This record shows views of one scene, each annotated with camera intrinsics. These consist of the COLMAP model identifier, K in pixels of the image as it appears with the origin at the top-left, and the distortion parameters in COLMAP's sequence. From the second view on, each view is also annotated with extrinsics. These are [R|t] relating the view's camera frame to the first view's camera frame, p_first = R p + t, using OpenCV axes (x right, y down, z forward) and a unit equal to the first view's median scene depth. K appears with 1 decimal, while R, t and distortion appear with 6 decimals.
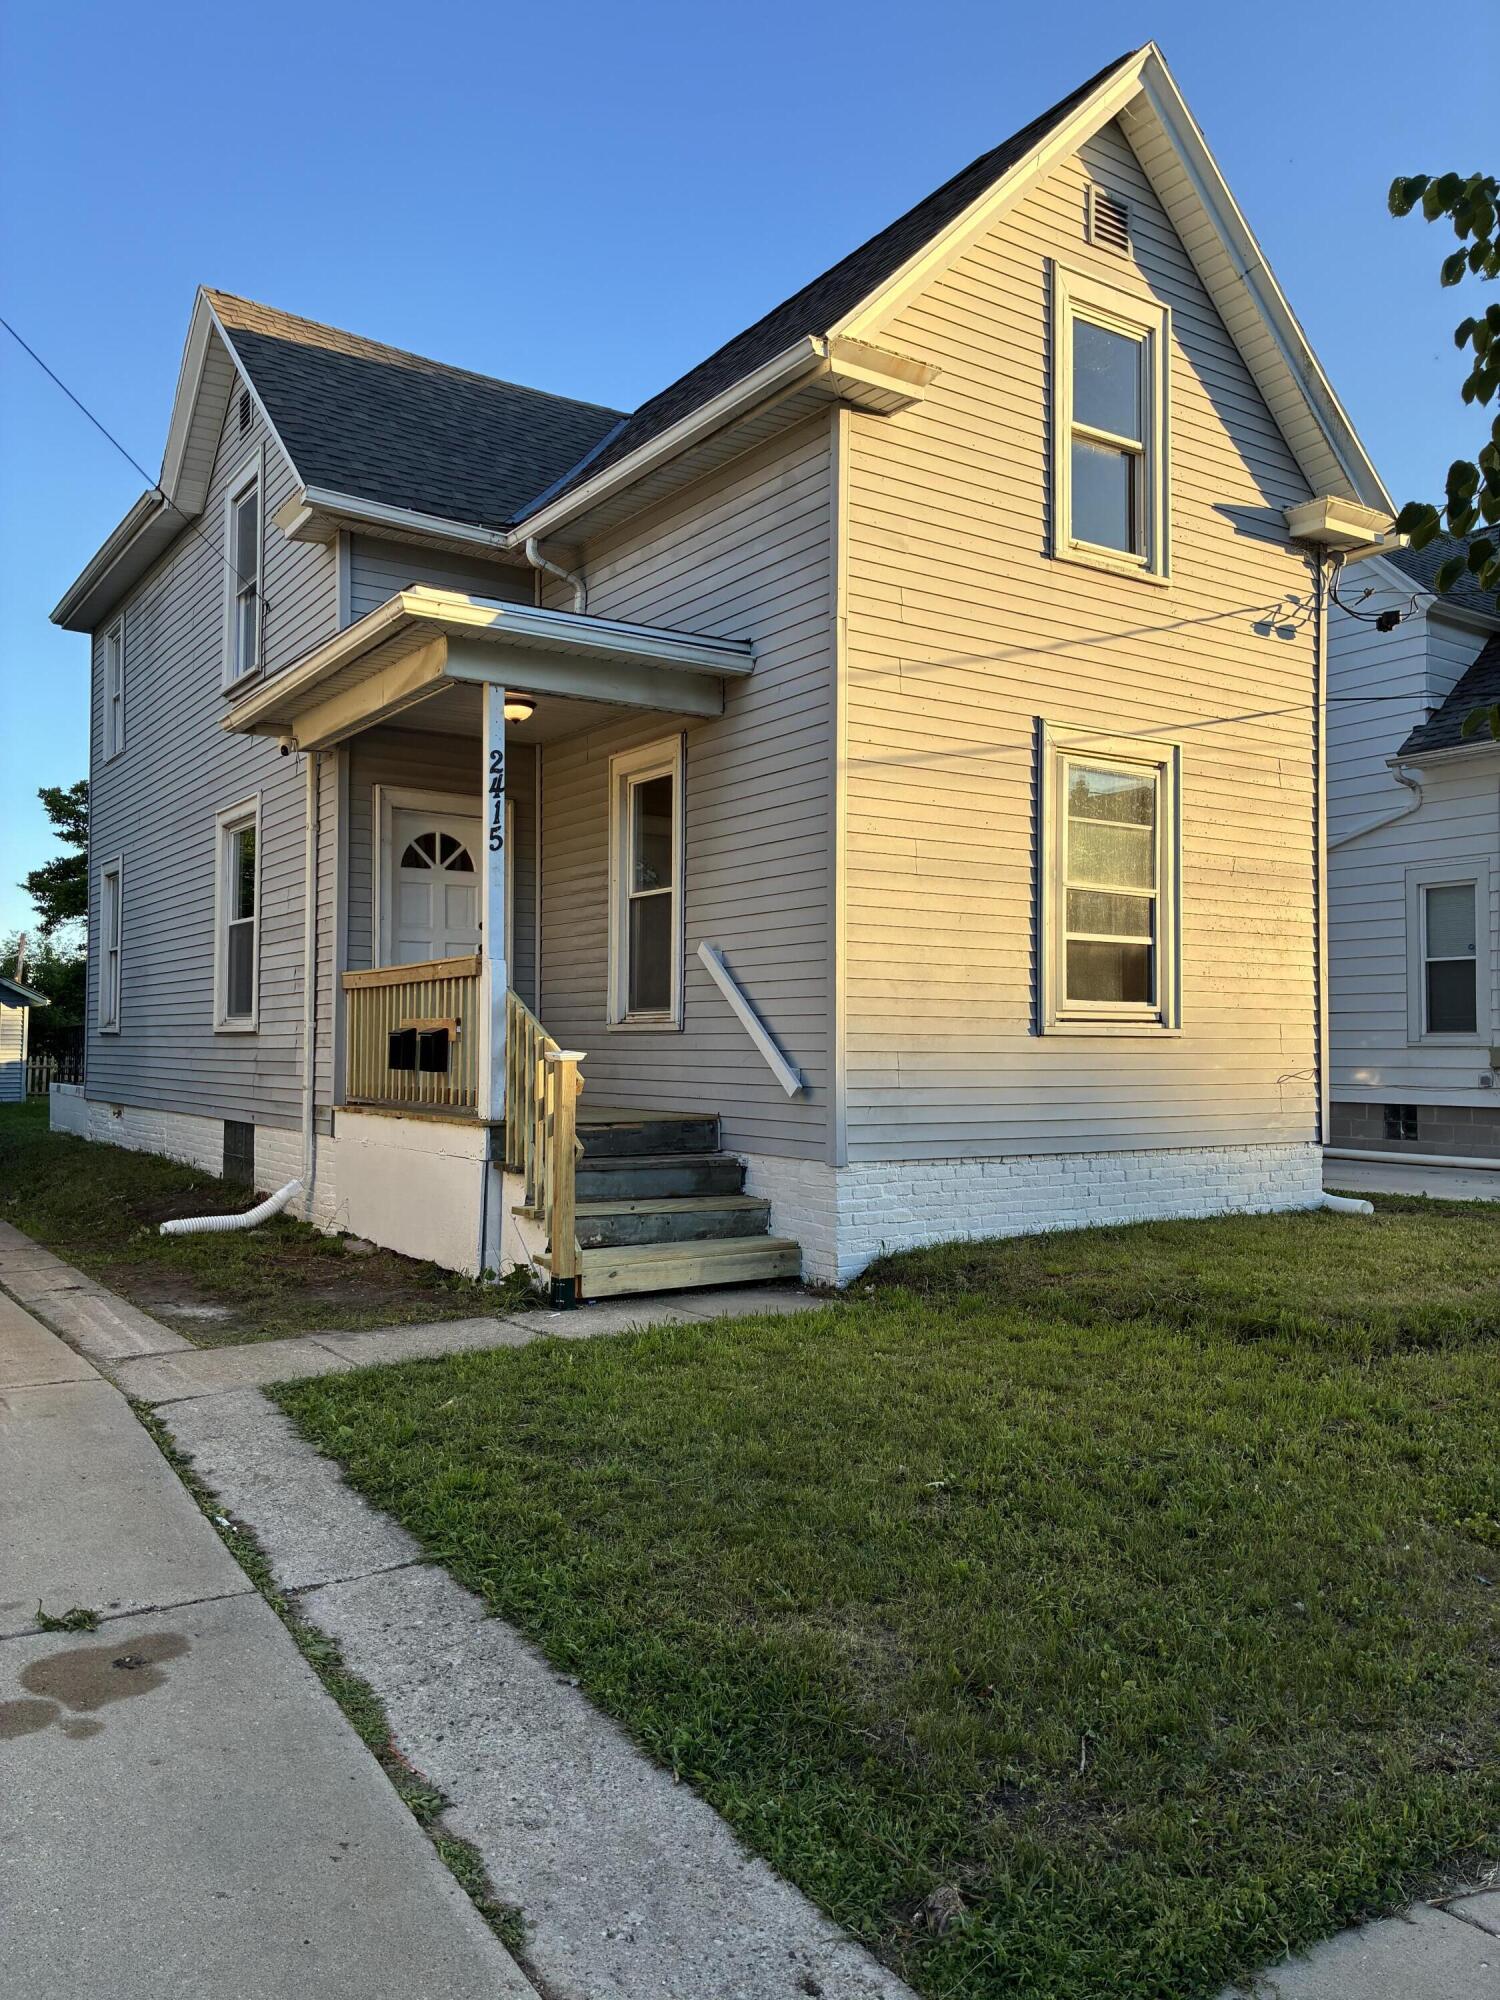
lens RADIAL K [[1507.9, 0, 750.0], [0, 1507.9, 1000.0], [0, 0, 1]] dist [0.001128, -0.005106]
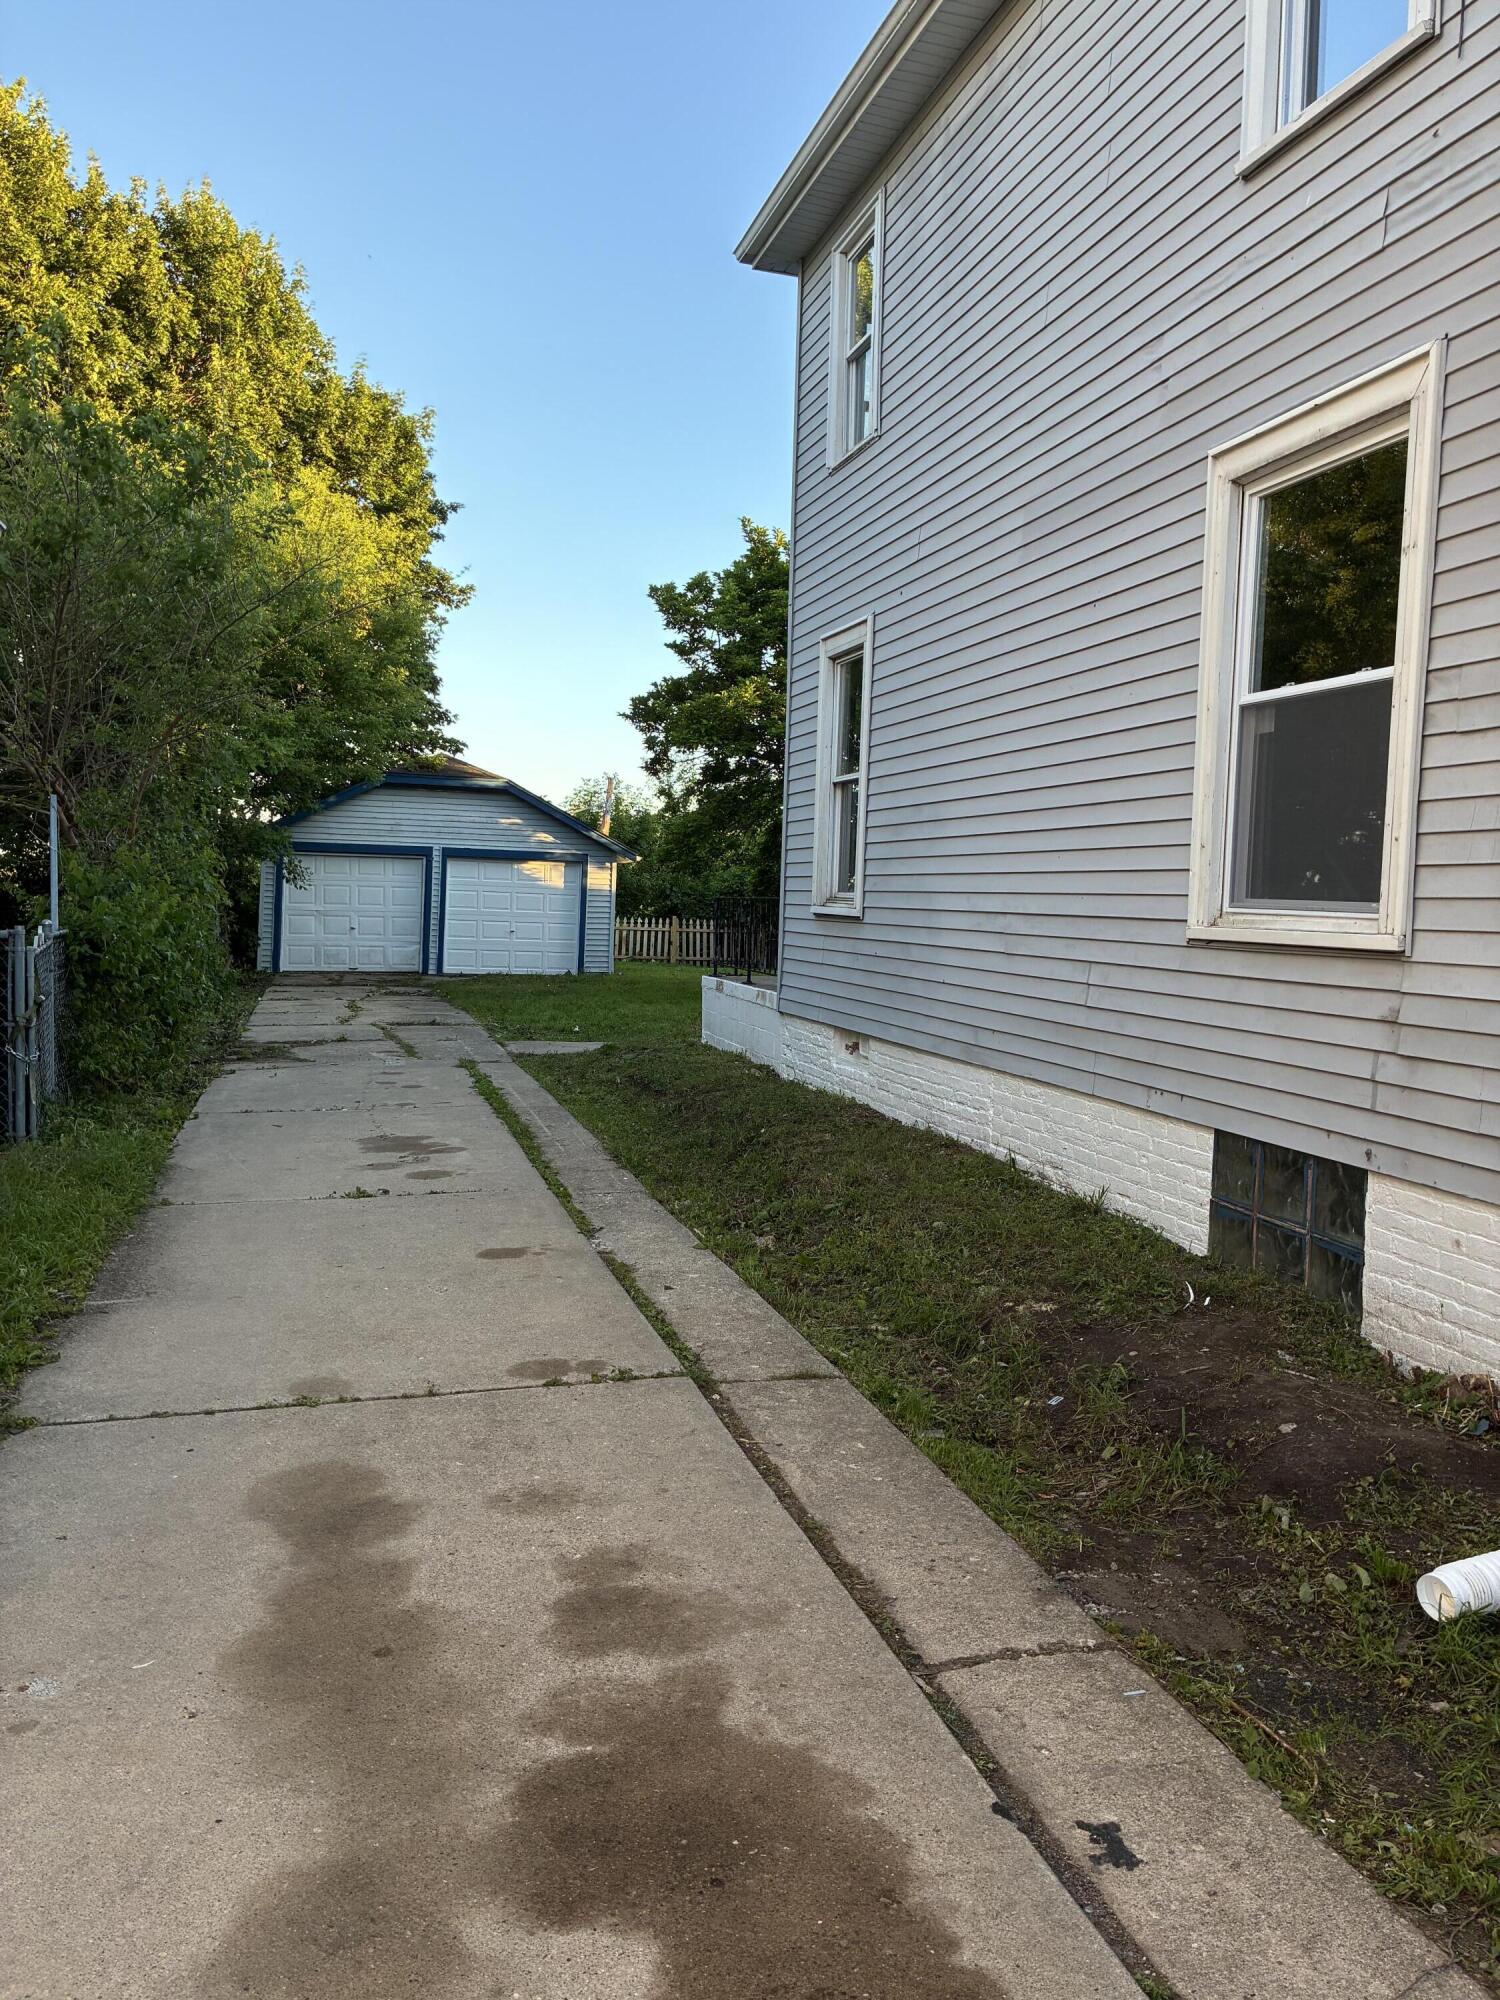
lens RADIAL K [[1507.9, 0, 750.0], [0, 1507.9, 1000.0], [0, 0, 1]] dist [0.001128, -0.005106]
pose [[0.949295, 0.041337, -0.311656, -0.392931], [-0.012059, 0.995376, 0.095294, -0.002879], [0.314154, -0.086704, 0.945404, 0.598564]]
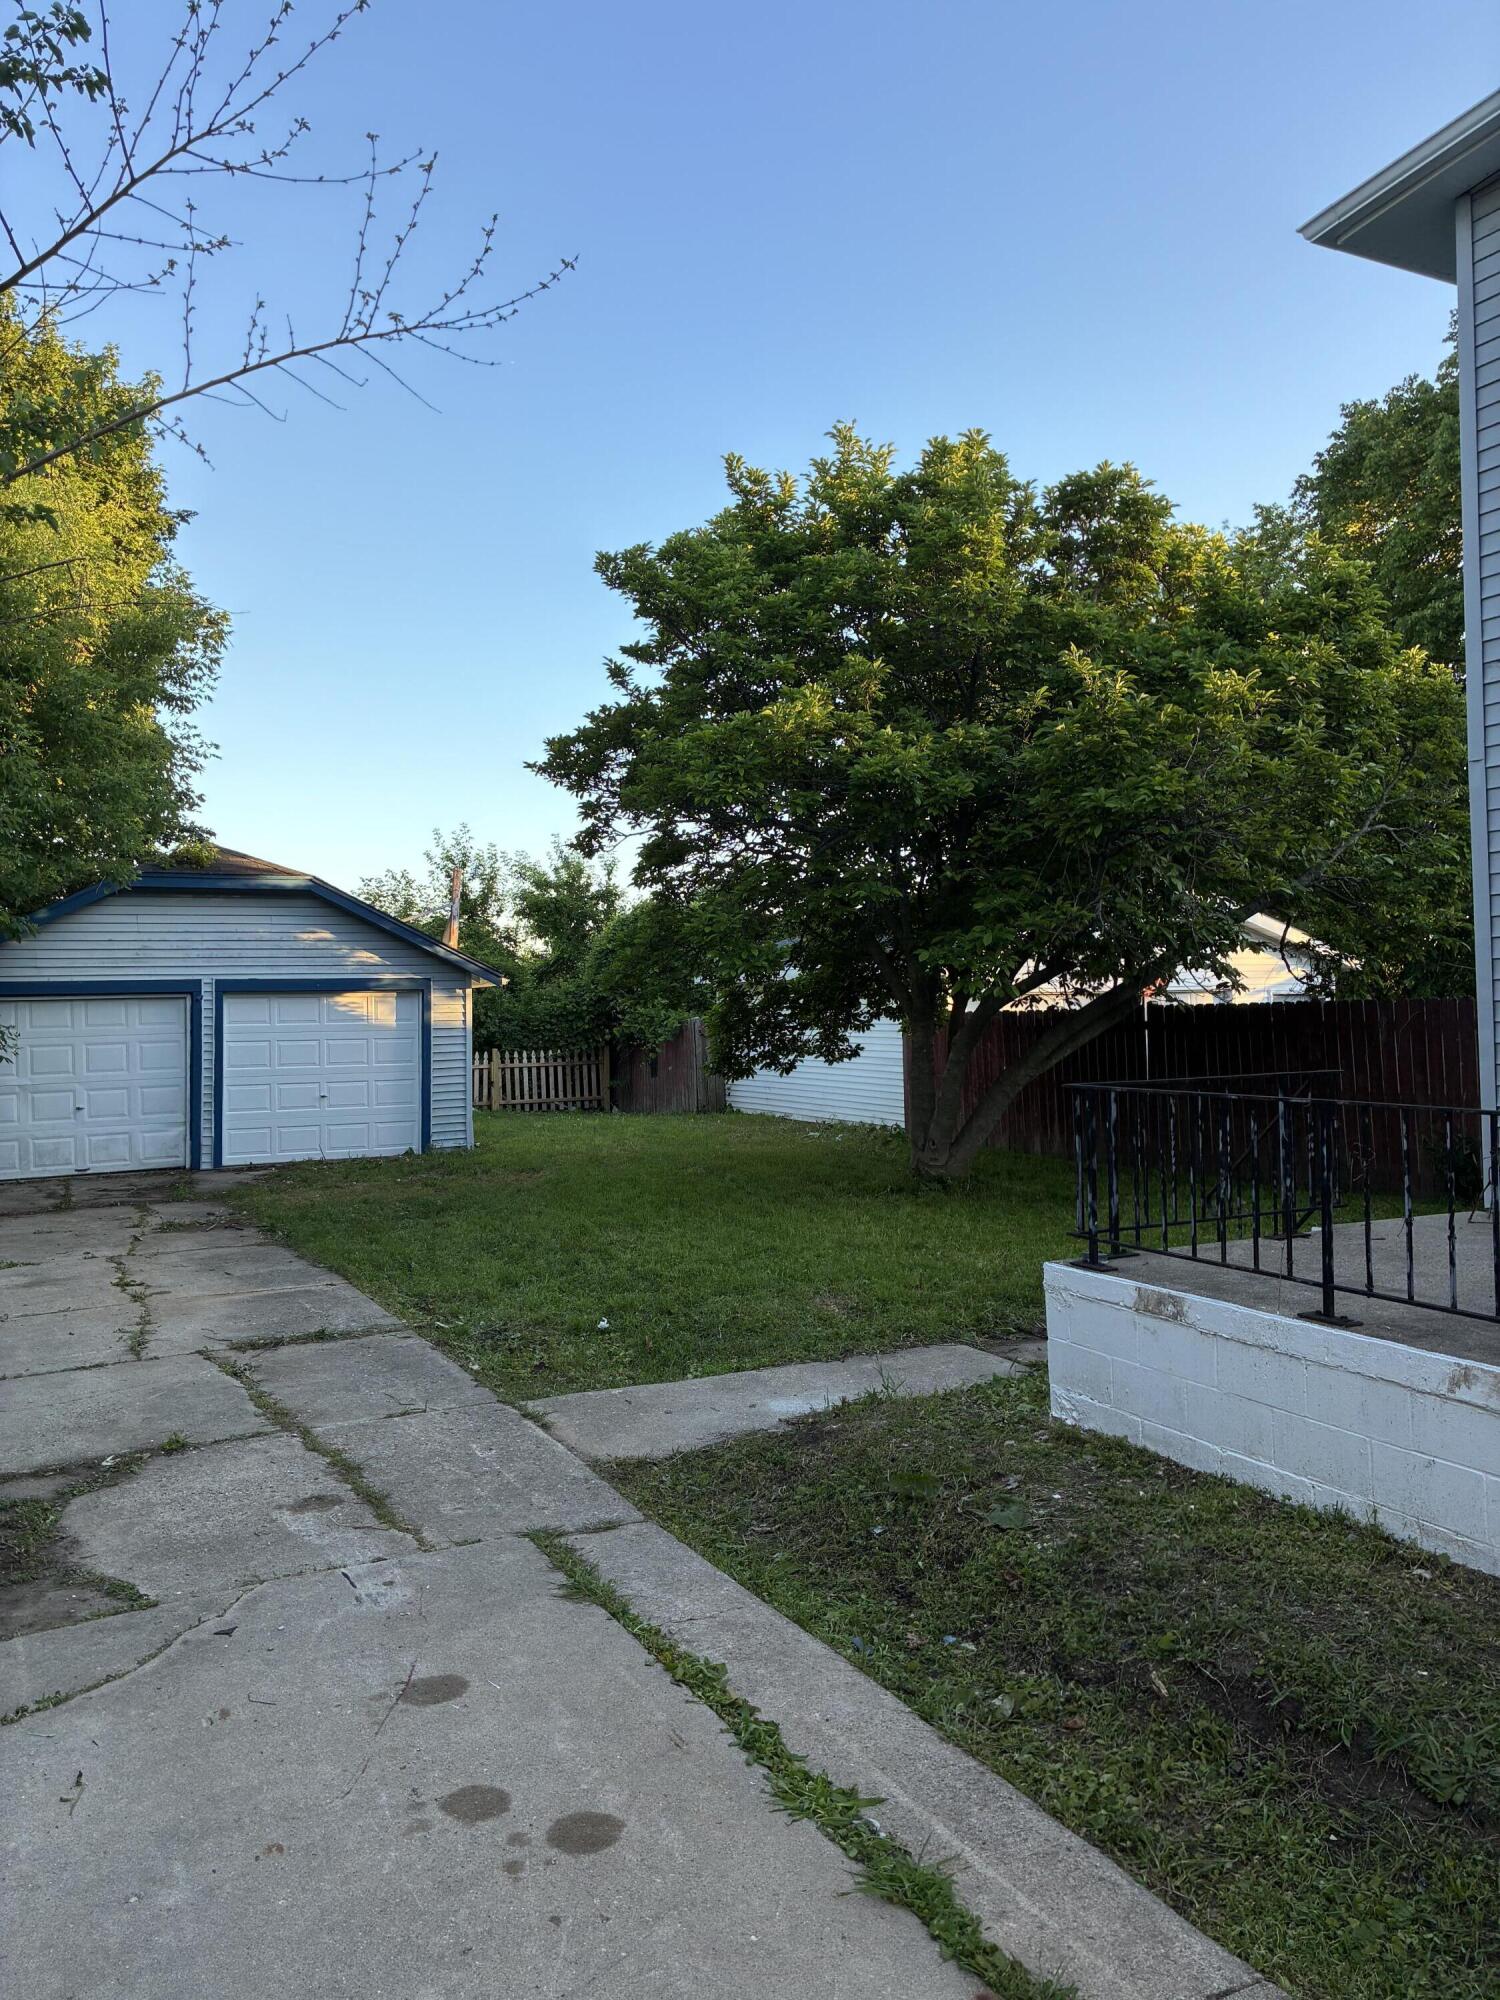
lens RADIAL K [[1530.1, 0, 750.0], [0, 1530.1, 1000.0], [0, 0, 1]] dist [0.006786, -0.001714]
pose [[0.991948, -0.028926, -0.123297, -0.850455], [0.033466, 0.998830, 0.034912, -0.026278], [0.122142, -0.038757, 0.991756, 1.183435]]
